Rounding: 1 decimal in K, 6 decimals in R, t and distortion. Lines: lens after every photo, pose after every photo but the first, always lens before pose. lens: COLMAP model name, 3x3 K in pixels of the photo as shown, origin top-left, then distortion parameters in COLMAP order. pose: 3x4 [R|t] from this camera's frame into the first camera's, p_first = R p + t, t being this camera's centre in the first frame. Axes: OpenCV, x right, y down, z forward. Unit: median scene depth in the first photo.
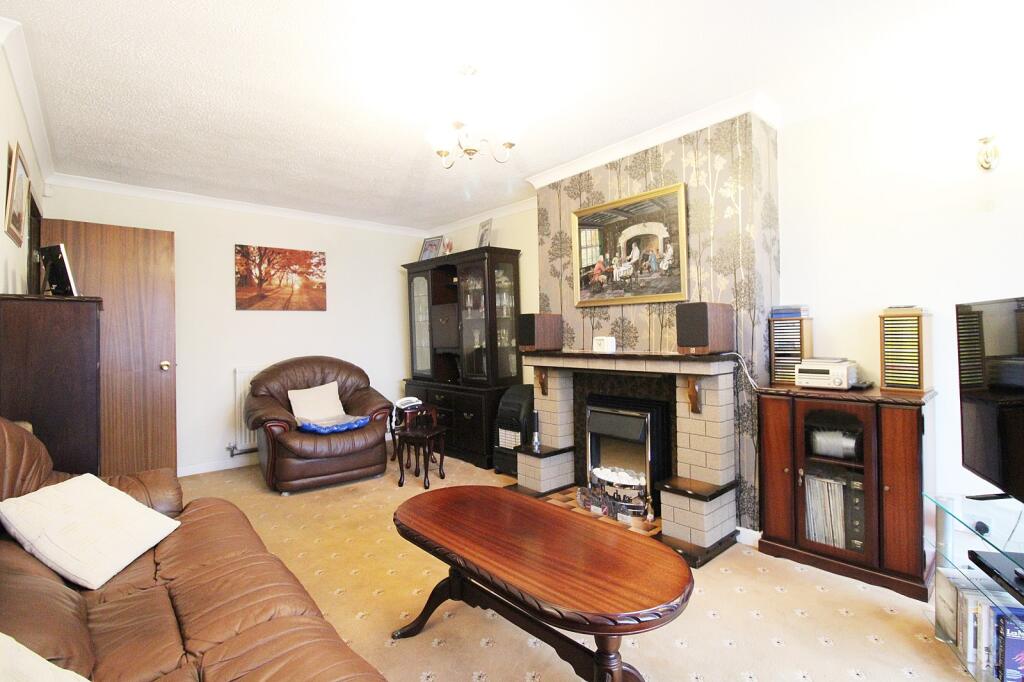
lens RADIAL K [[485.1, 0, 512.7], [0, 485.1, 335.7], [0, 0, 1]] dist [-0.001900, -0.008358]
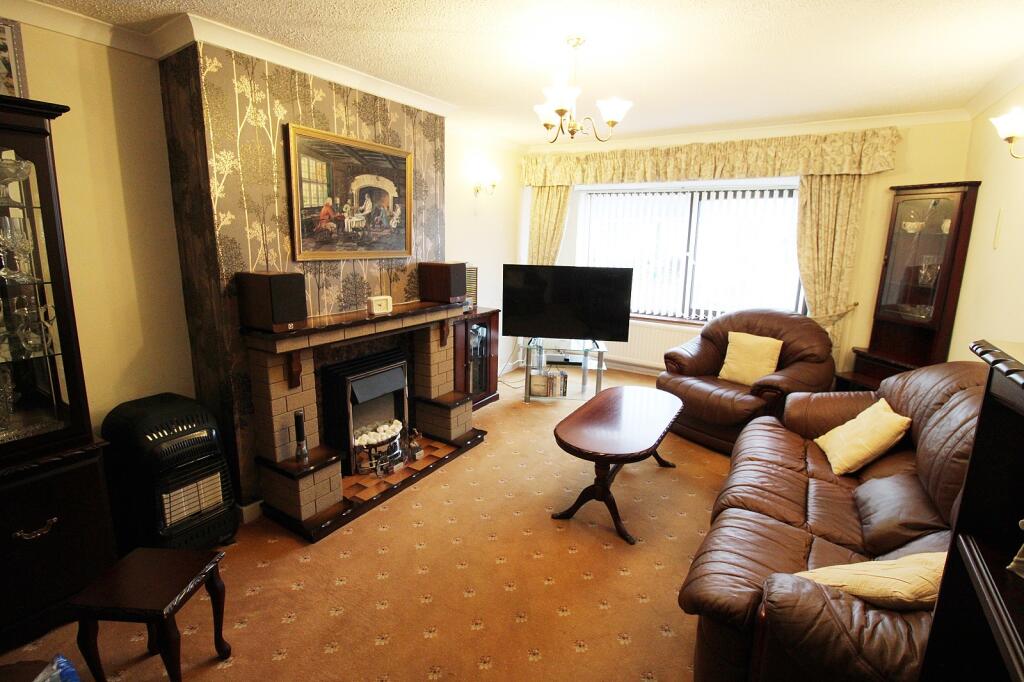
lens RADIAL K [[485.1, 0, 510.4], [0, 485.1, 339.6], [0, 0, 1]] dist [-0.001900, -0.008358]
pose [[-0.301474, -0.187944, 0.934768, -0.756924], [-0.010640, 0.980982, 0.193805, -0.096693], [-0.953415, 0.048481, -0.297740, 1.012089]]
